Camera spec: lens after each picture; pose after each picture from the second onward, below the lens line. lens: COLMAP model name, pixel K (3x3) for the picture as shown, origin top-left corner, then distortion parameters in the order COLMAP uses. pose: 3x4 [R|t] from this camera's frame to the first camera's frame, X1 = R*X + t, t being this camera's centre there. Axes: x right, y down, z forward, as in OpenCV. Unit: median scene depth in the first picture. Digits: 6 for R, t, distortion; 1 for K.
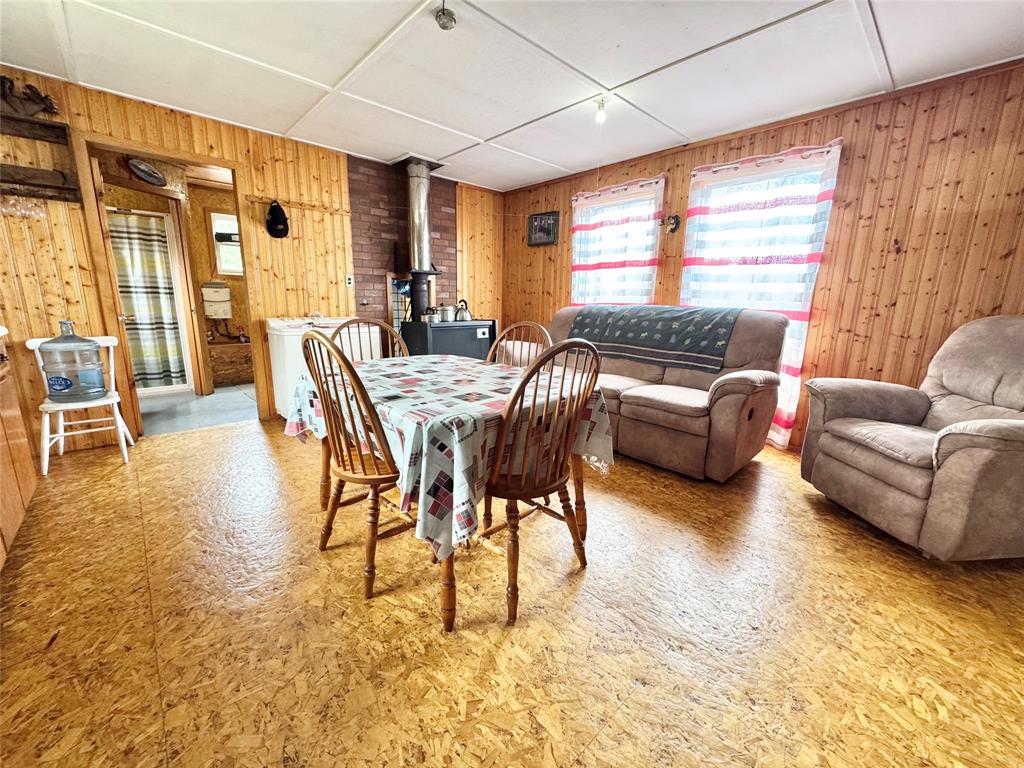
lens RADIAL K [[408.9, 0, 512.1], [0, 408.9, 382.7], [0, 0, 1]] dist [-0.004075, 0.000642]
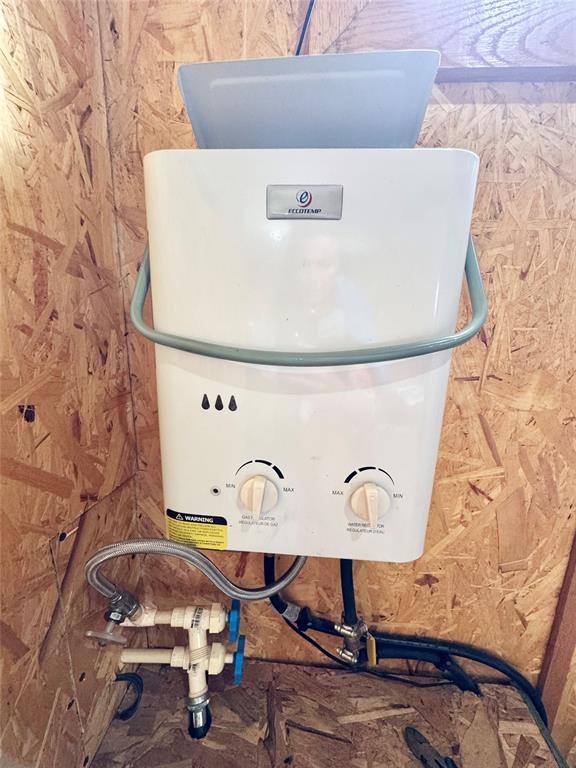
lens RADIAL K [[306.7, 0, 290.0], [0, 306.7, 387.0], [0, 0, 1]] dist [-0.004075, 0.000642]
pose [[0.684443, 0.148758, -0.713729, -0.900217], [-0.162882, 0.985419, 0.049186, -0.256885], [0.710638, 0.082588, 0.698693, 1.265764]]
